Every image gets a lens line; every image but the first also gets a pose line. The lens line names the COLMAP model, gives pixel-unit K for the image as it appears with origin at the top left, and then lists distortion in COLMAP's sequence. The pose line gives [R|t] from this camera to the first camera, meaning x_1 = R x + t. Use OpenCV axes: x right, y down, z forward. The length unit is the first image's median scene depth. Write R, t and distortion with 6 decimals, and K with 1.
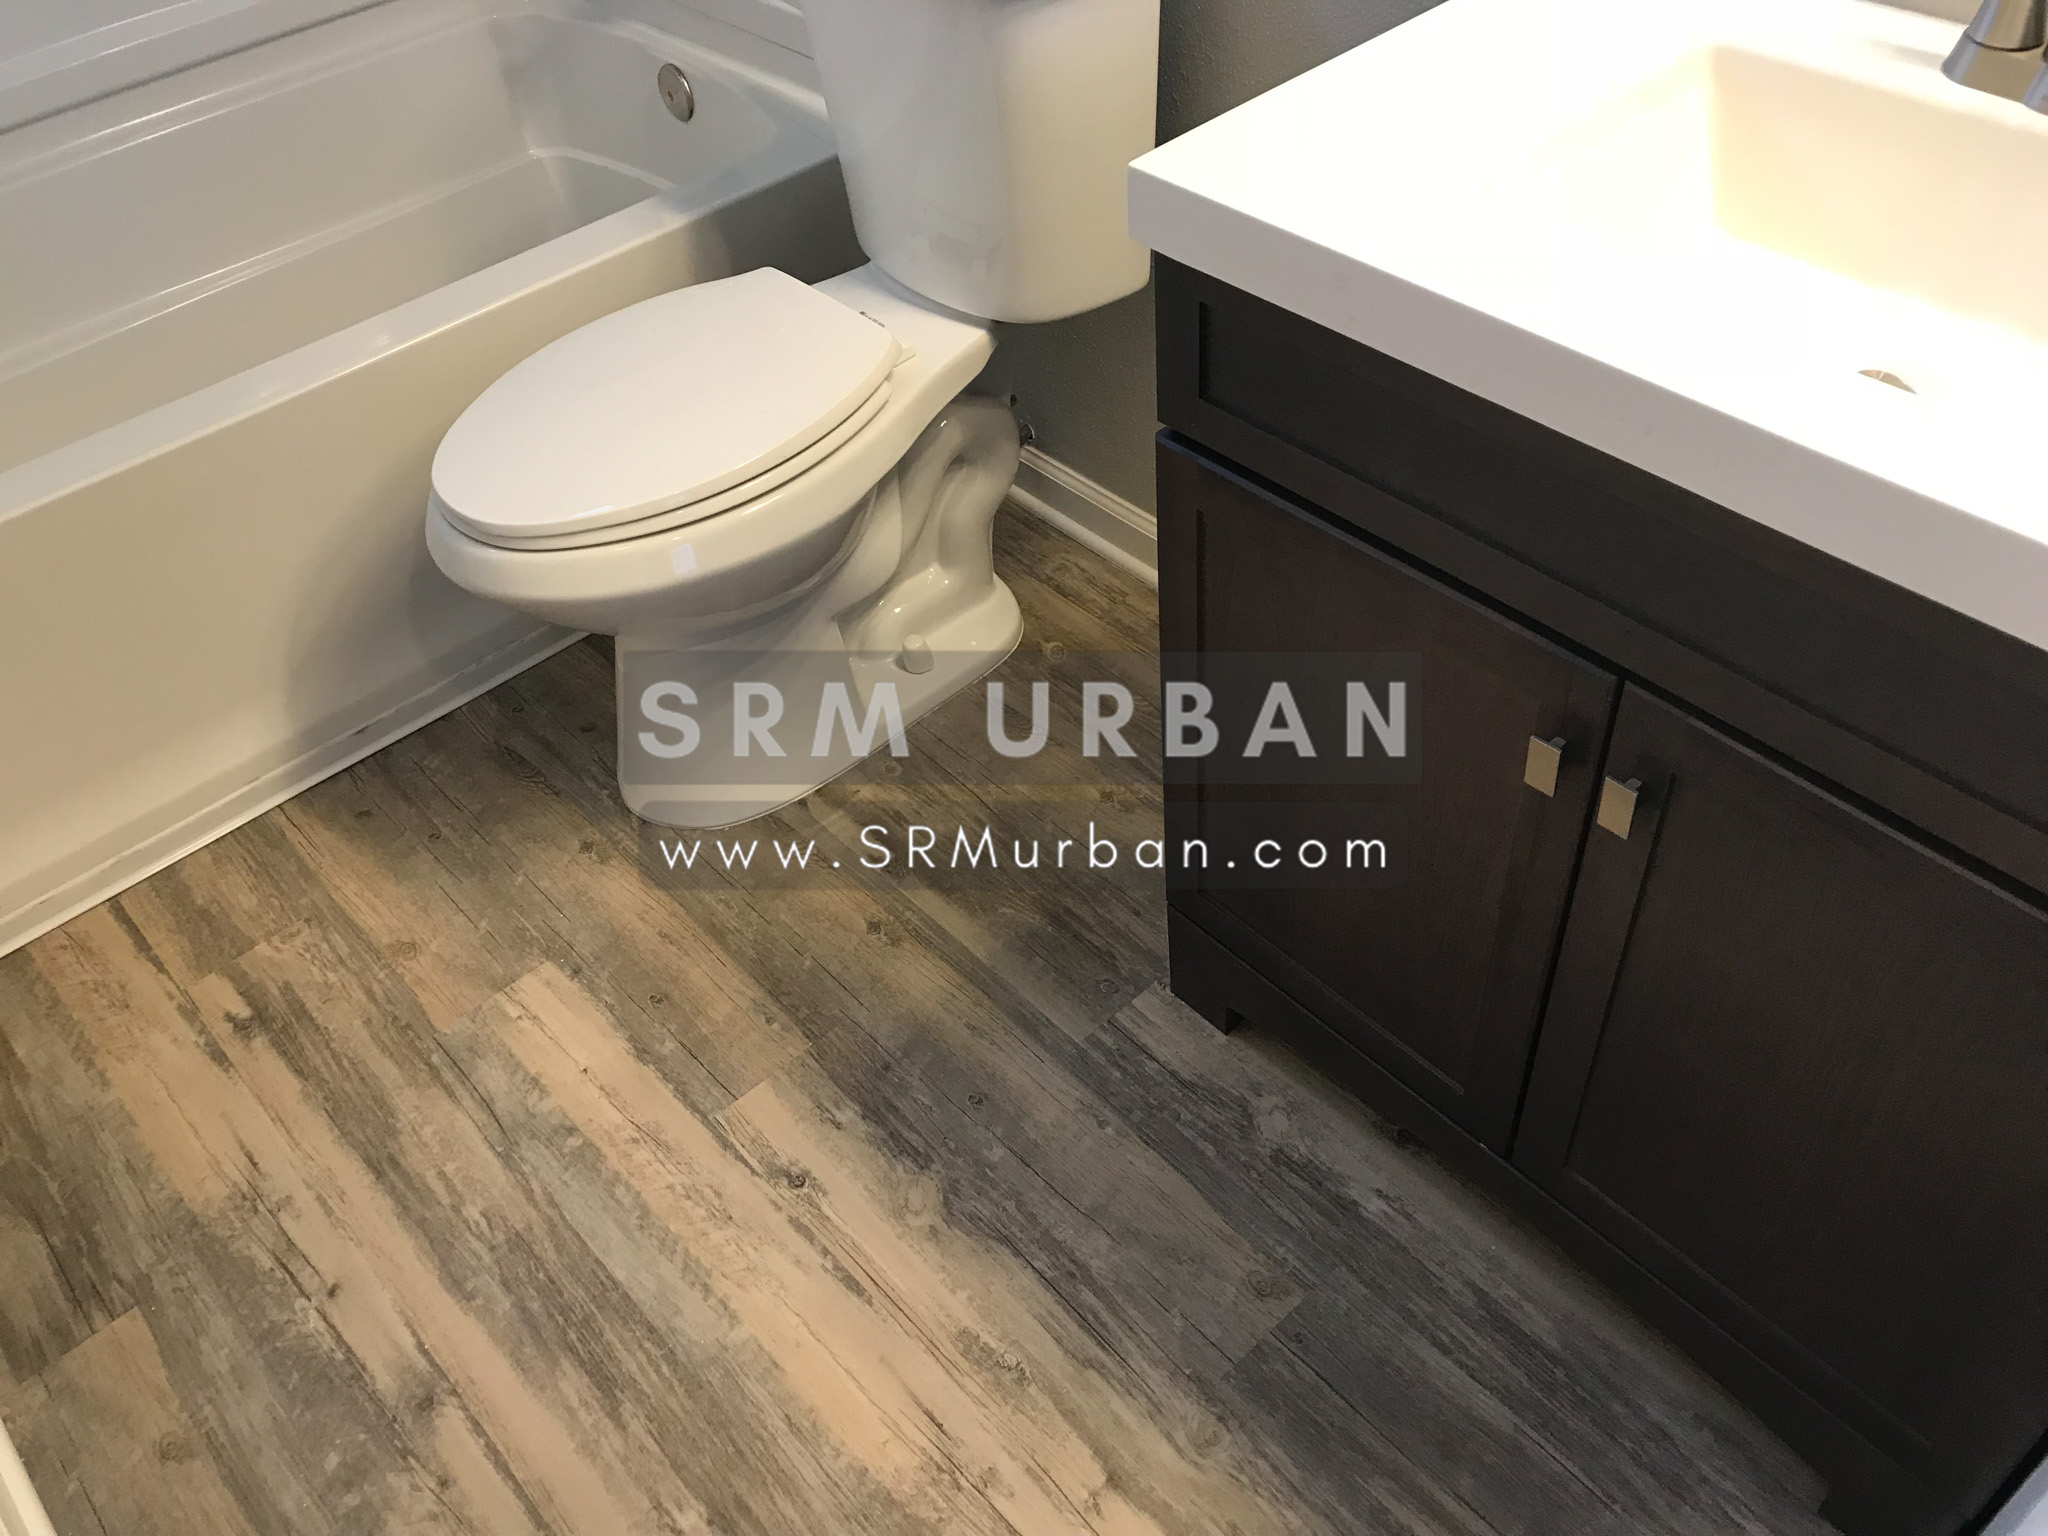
lens RADIAL K [[1703.7, 0, 1034.2], [0, 1703.7, 764.6], [0, 0, 1]] dist [0.028574, -0.015671]
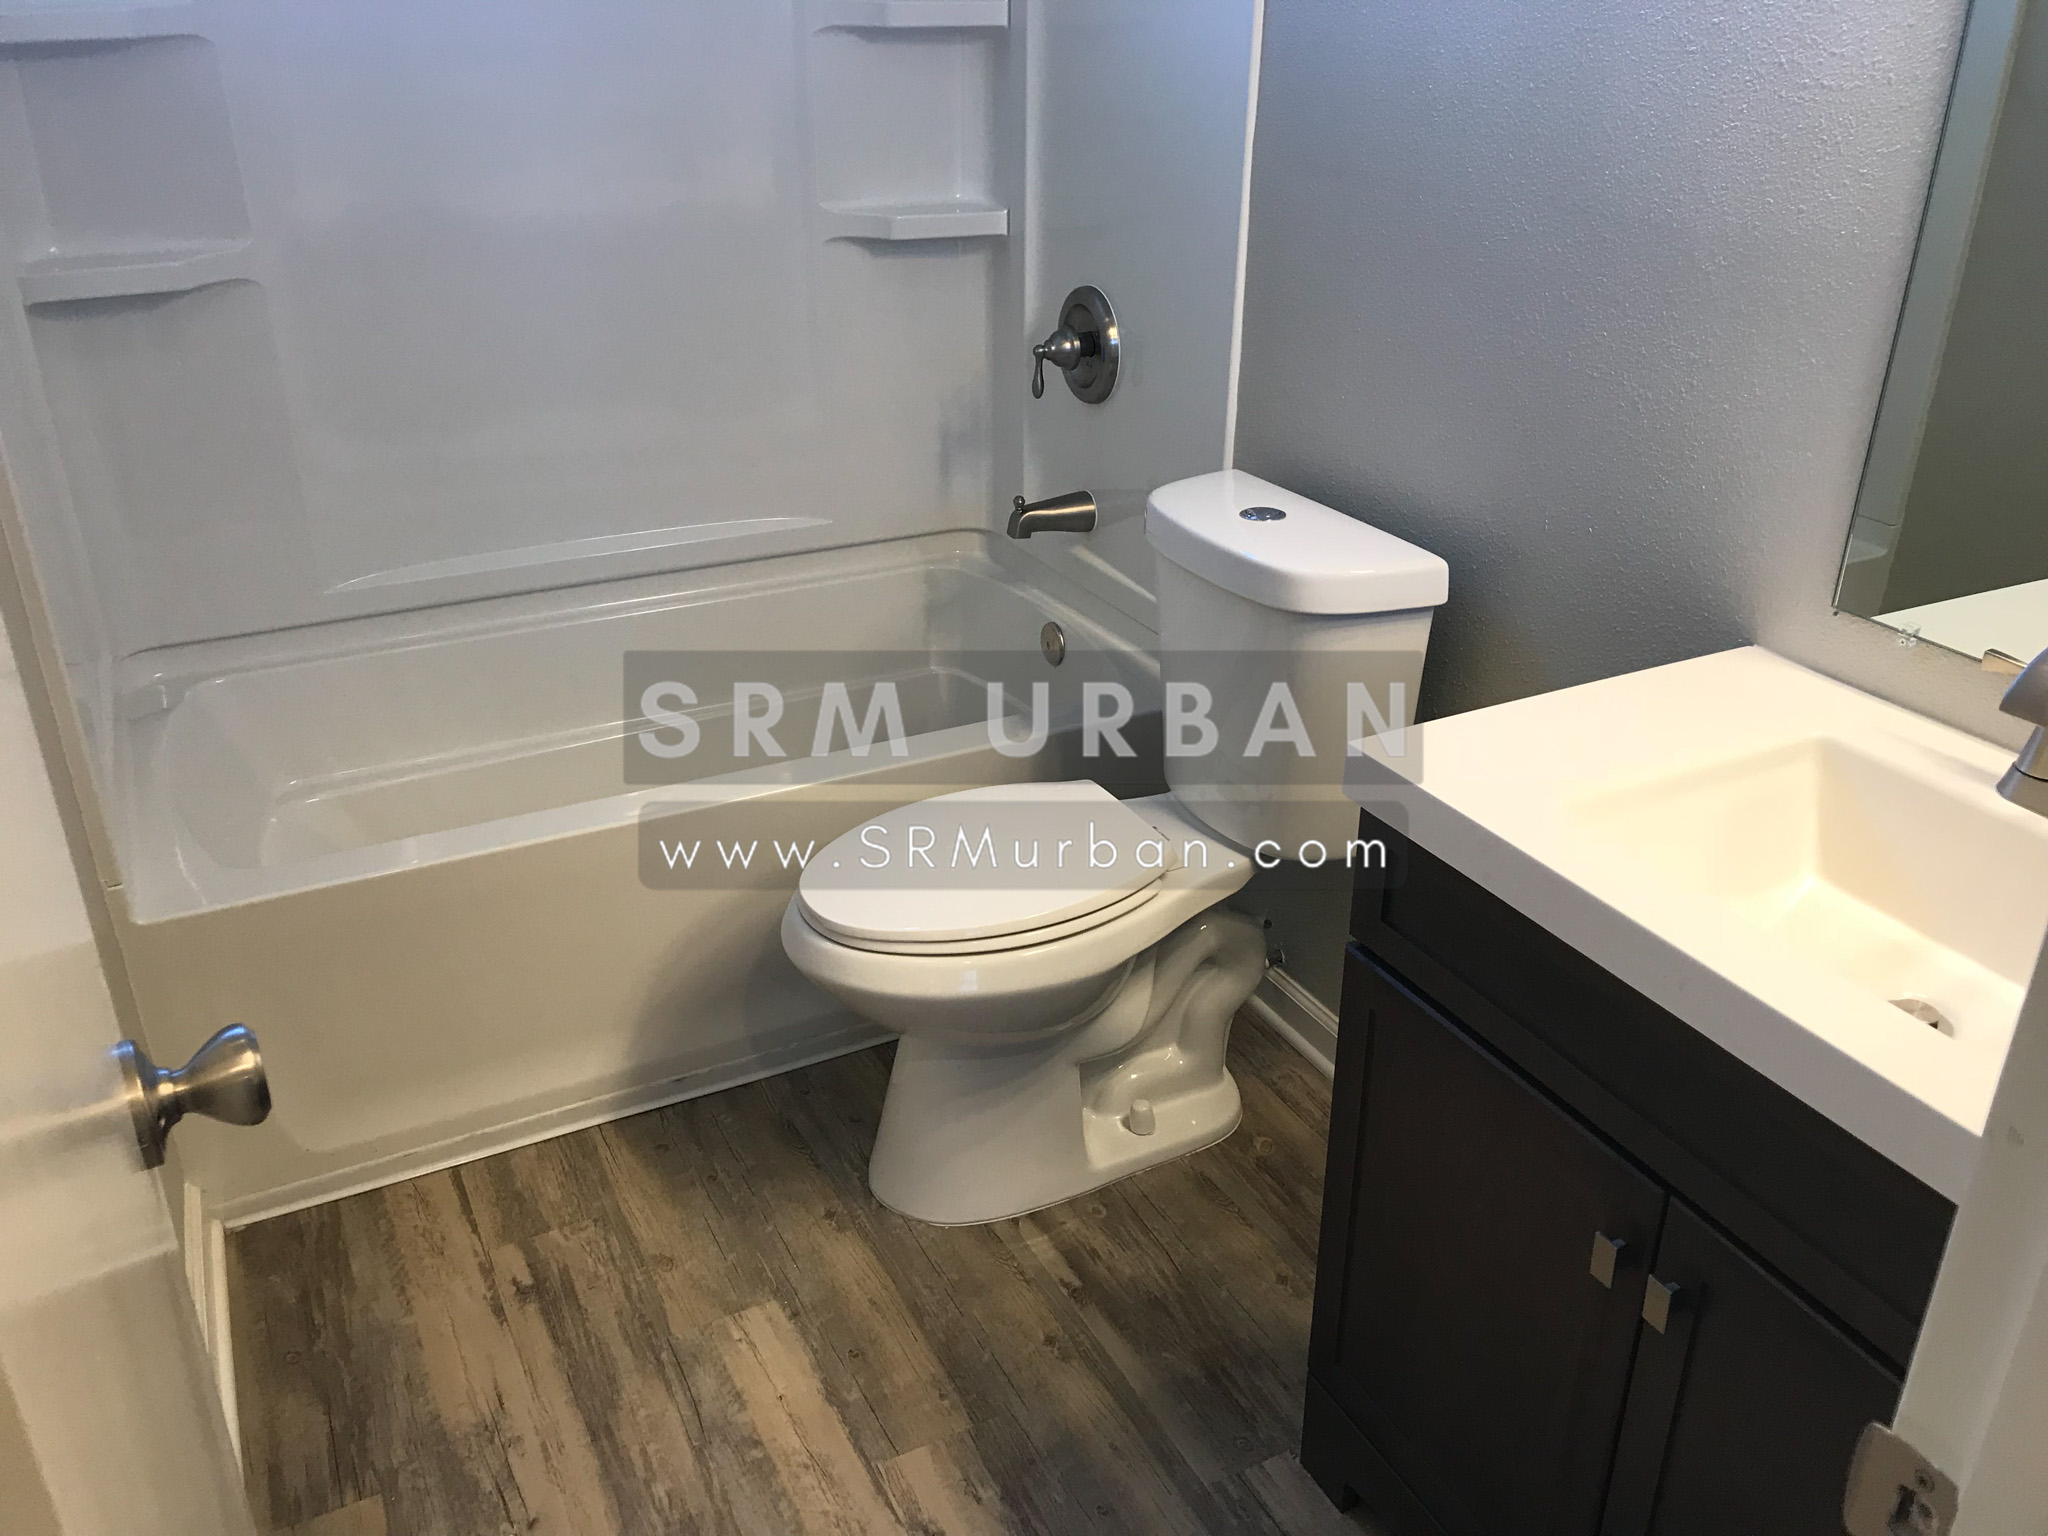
lens RADIAL K [[1703.7, 0, 1016.4], [0, 1703.7, 781.6], [0, 0, 1]] dist [0.028574, -0.015671]
pose [[0.962116, 0.180316, -0.204496, 0.051318], [-0.233672, 0.931797, -0.277763, 0.074041], [0.140463, 0.315025, 0.938632, -0.191166]]
